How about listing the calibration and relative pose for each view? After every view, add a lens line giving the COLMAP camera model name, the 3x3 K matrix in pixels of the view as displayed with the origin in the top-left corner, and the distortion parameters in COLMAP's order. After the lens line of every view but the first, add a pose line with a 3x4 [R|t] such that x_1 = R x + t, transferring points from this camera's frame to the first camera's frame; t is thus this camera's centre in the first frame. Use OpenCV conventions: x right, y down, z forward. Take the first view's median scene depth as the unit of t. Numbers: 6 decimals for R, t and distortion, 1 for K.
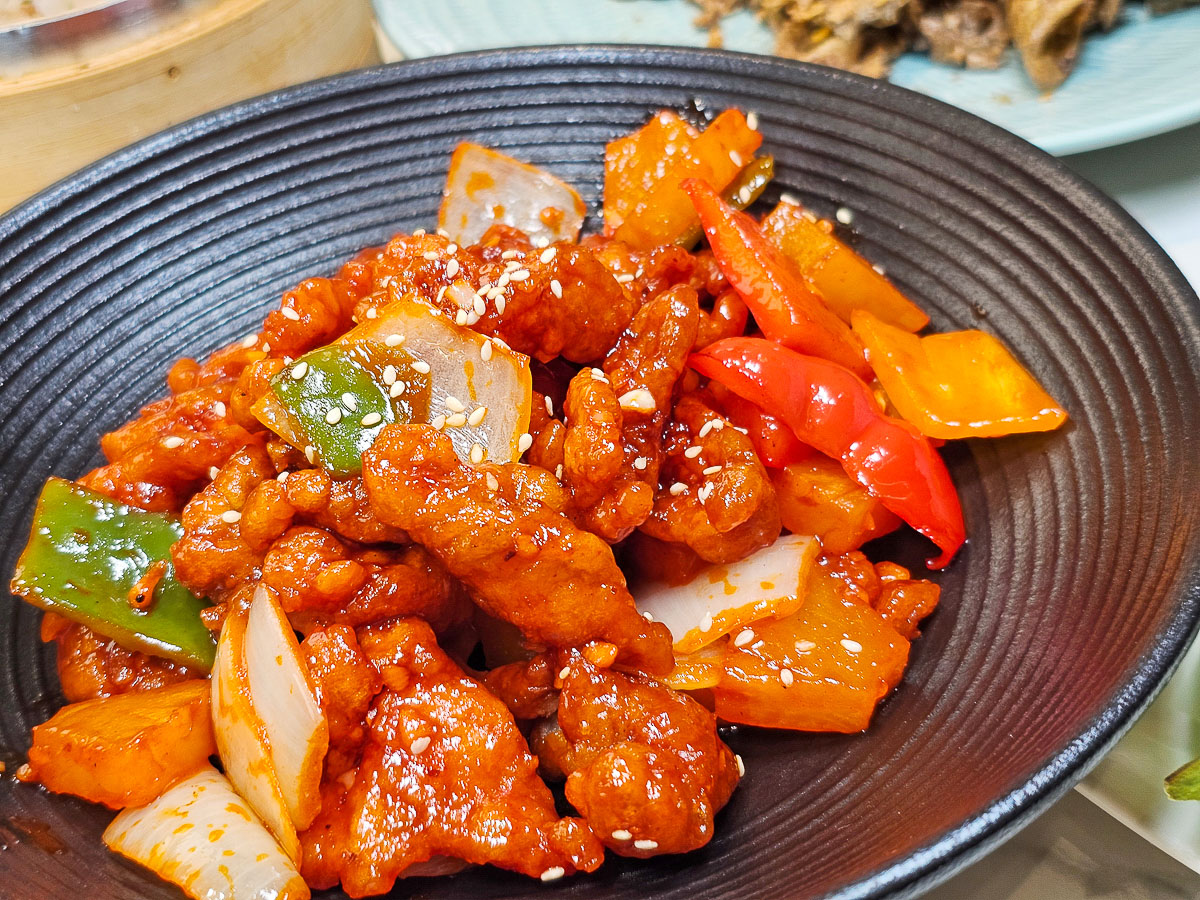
lens RADIAL K [[1722.6, 0, 597.5], [0, 1722.6, 353.8], [0, 0, 1]] dist [0.152343, -0.583585]
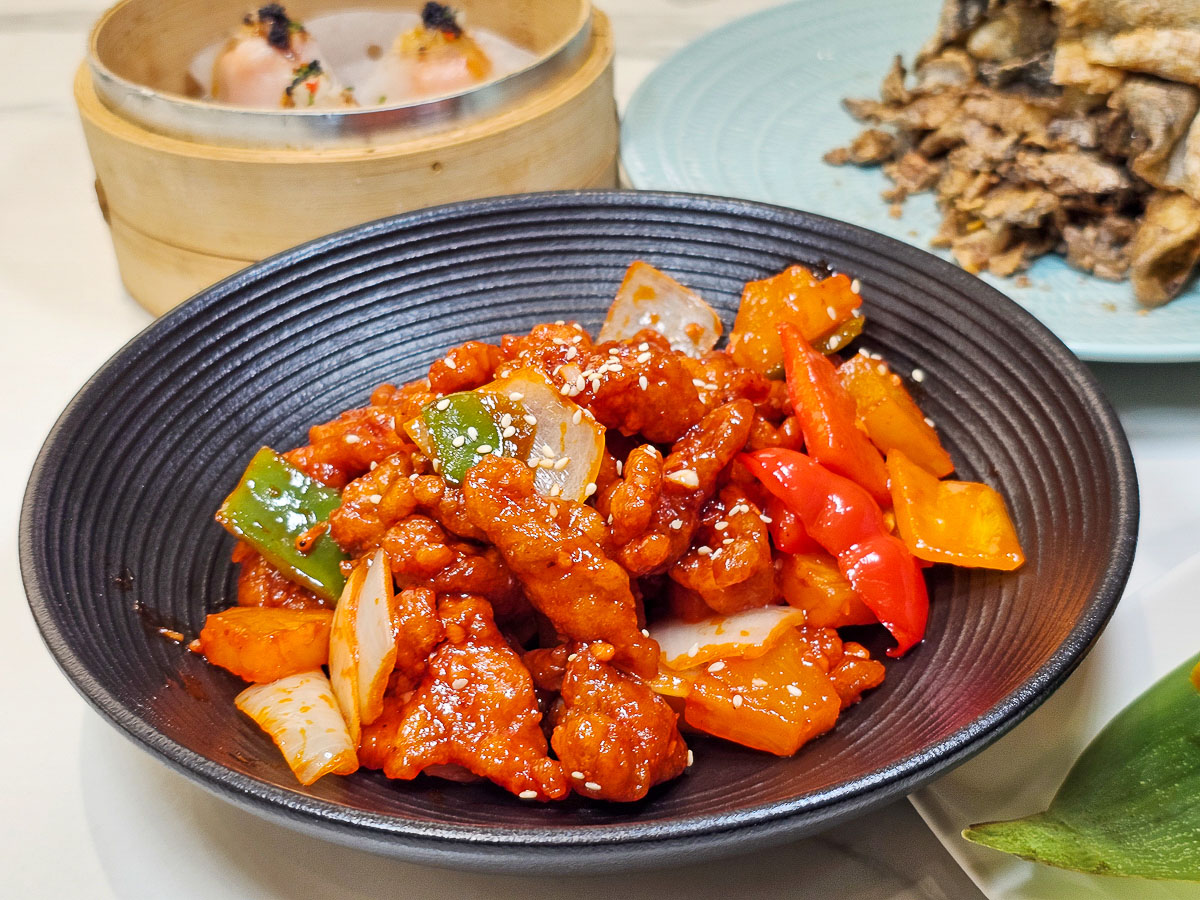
lens RADIAL K [[1722.6, 0, 597.5], [0, 1722.6, 353.8], [0, 0, 1]] dist [0.152343, -0.583585]
pose [[0.964434, 0.191008, -0.182713, 0.179716], [-0.201120, 0.978816, -0.038339, -0.001640], [0.171519, 0.073723, 0.982418, -0.314275]]
